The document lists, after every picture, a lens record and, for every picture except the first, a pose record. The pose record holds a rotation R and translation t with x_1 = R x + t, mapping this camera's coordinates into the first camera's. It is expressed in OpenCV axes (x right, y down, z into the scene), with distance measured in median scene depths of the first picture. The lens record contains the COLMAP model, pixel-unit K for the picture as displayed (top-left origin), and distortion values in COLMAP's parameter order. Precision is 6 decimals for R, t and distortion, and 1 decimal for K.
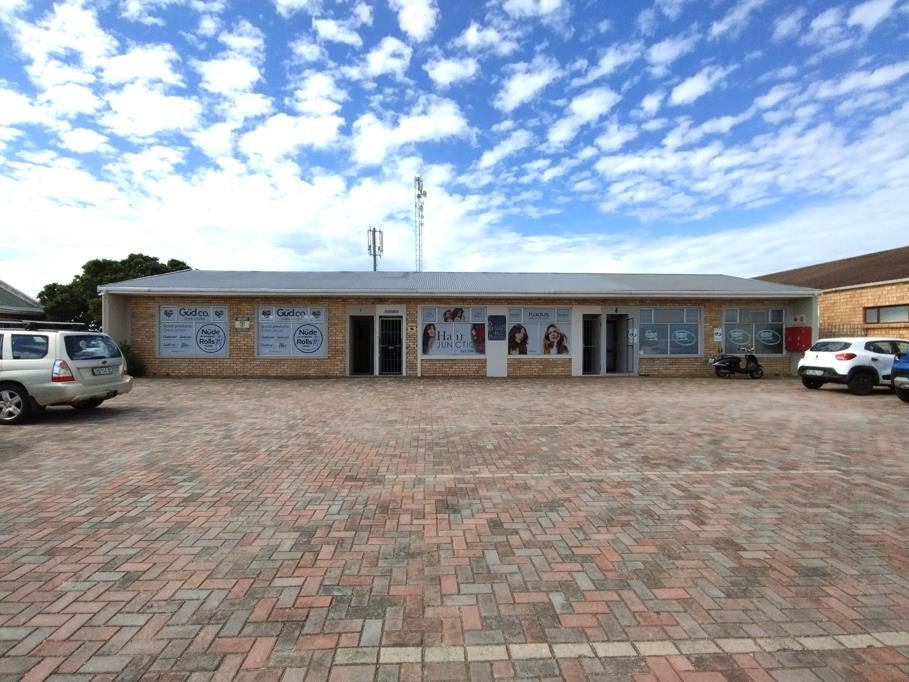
lens RADIAL K [[431.4, 0, 440.6], [0, 431.4, 333.8], [0, 0, 1]] dist [-0.008150, 0.002252]
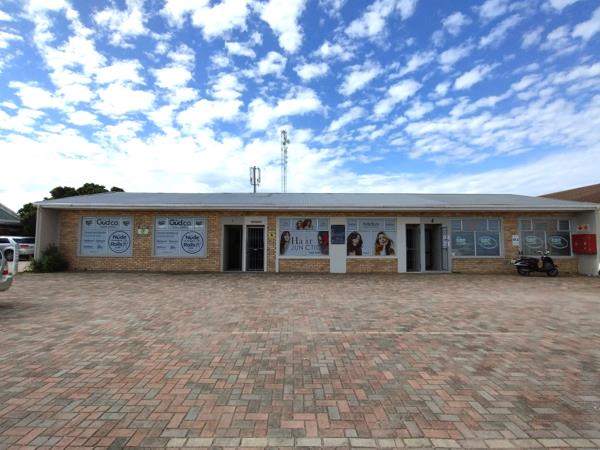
lens RADIAL K [[274.9, 0, 294.5], [0, 274.9, 237.8], [0, 0, 1]] dist [-0.004072, 0.000892]
pose [[0.999368, 0.002296, -0.035459, 0.030370], [-0.002424, 0.999991, -0.003560, -0.000875], [0.035451, 0.003644, 0.999365, 0.181250]]
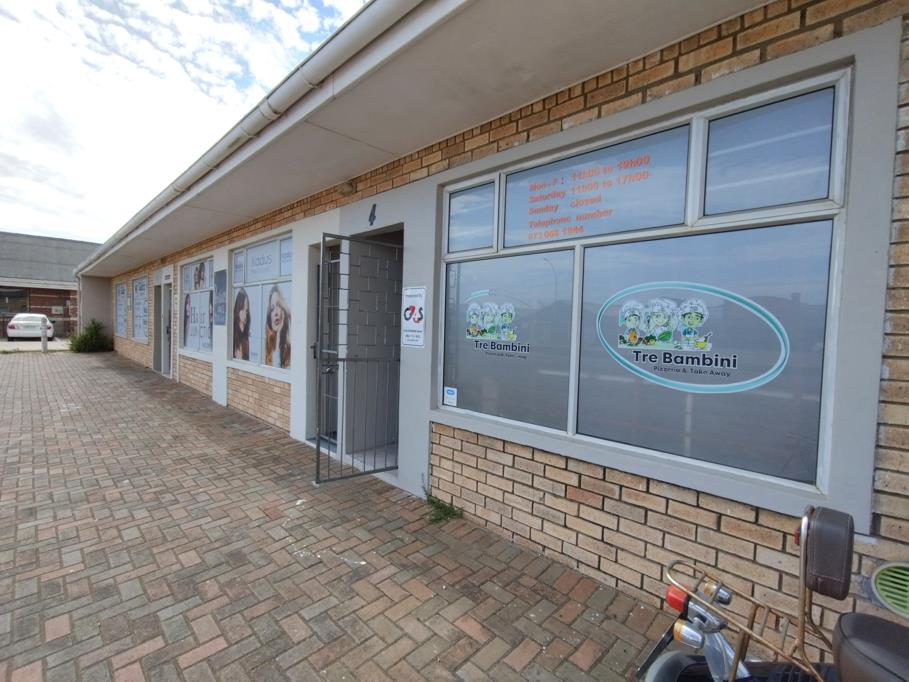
lens RADIAL K [[416.5, 0, 455.5], [0, 416.5, 341.8], [0, 0, 1]] dist [-0.004072, 0.000892]
pose [[0.690525, 0.047659, -0.721737, 0.623582], [-0.015196, 0.998563, 0.051400, 0.006088], [0.723149, -0.024526, 0.690257, 0.871080]]
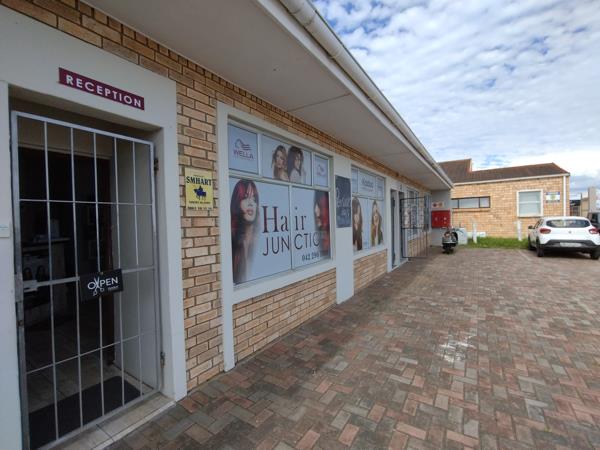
lens RADIAL K [[274.9, 0, 293.1], [0, 274.9, 228.6], [0, 0, 1]] dist [-0.004072, 0.000892]
pose [[0.589511, -0.036825, 0.806921, -0.160387], [0.011459, 0.999241, 0.037230, 0.003996], [-0.807679, -0.012701, 0.589485, 0.856552]]
